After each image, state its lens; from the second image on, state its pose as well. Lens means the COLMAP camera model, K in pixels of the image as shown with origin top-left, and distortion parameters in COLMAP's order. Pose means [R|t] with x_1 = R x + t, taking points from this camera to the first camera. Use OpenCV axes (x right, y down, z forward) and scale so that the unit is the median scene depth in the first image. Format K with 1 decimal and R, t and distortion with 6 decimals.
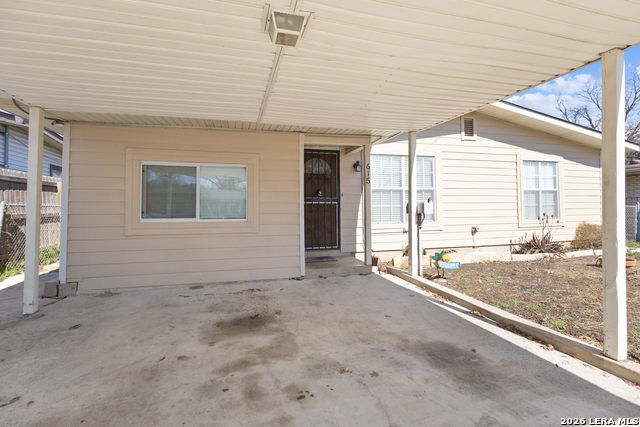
lens RADIAL K [[295.3, 0, 323.0], [0, 295.3, 207.2], [0, 0, 1]] dist [0.004680, -0.000290]
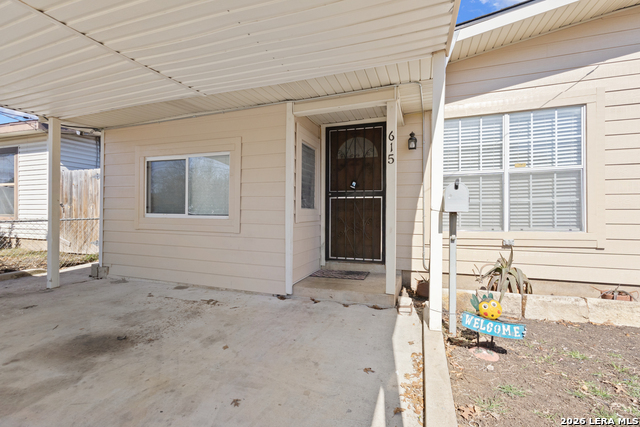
lens RADIAL K [[295.3, 0, 320.6], [0, 295.3, 216.4], [0, 0, 1]] dist [0.004680, -0.000290]
pose [[0.818018, 0.019902, -0.574848, 0.361899], [-0.005329, 0.999621, 0.027024, 0.013170], [0.575168, -0.019043, 0.817814, 0.375116]]
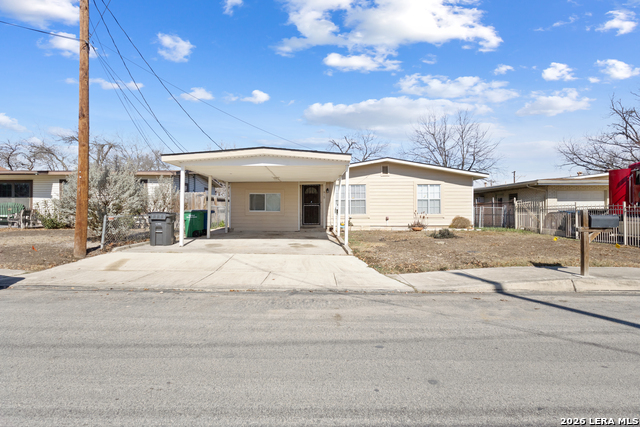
lens RADIAL K [[352.0, 0, 317.9], [0, 352.0, 211.6], [0, 0, 1]] dist [0.001861, 0.000288]
pose [[0.958368, 0.007673, -0.285433, 0.943798], [-0.004591, 0.999924, 0.011465, 0.001689], [0.285499, -0.009677, 0.958330, -1.944672]]
